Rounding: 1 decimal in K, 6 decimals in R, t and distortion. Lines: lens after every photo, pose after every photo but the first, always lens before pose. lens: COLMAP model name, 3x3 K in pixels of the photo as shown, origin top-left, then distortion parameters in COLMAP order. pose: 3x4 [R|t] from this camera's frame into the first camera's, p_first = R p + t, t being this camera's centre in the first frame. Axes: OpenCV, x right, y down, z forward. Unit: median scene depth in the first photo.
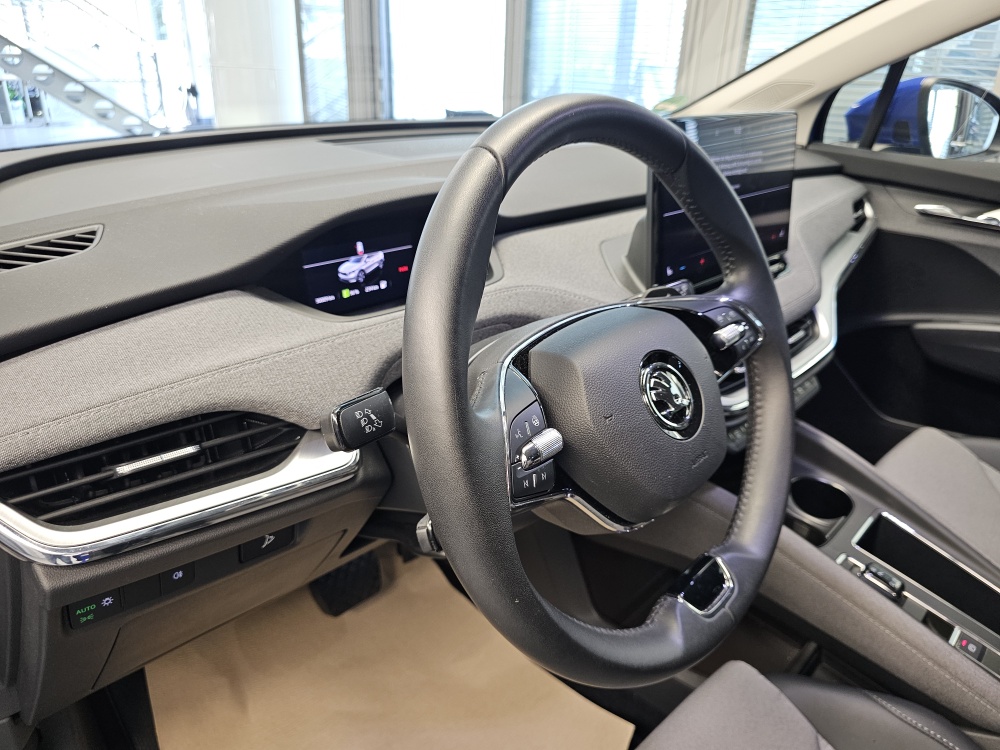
lens RADIAL K [[664.2, 0, 501.5], [0, 664.2, 369.3], [0, 0, 1]] dist [0.044330, -0.058750]
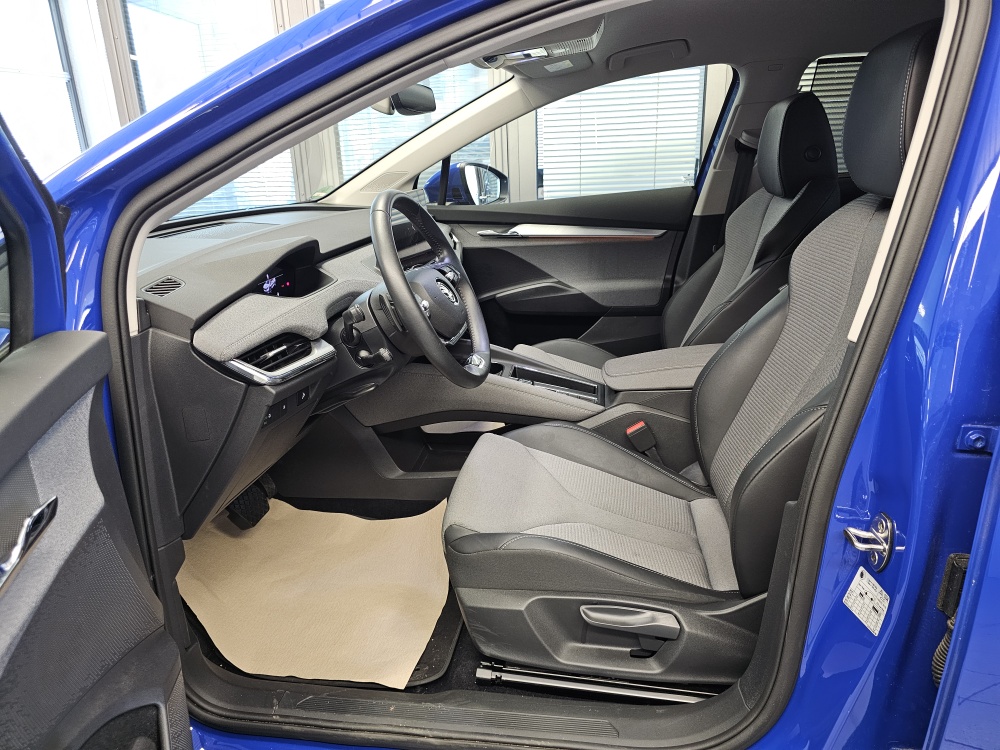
lens RADIAL K [[664.2, 0, 501.5], [0, 664.2, 369.3], [0, 0, 1]] dist [0.044330, -0.058750]
pose [[0.806759, -0.240647, 0.539656, -0.395462], [0.295559, 0.955192, -0.015899, 0.160642], [-0.511650, 0.172326, 0.841735, -0.493718]]
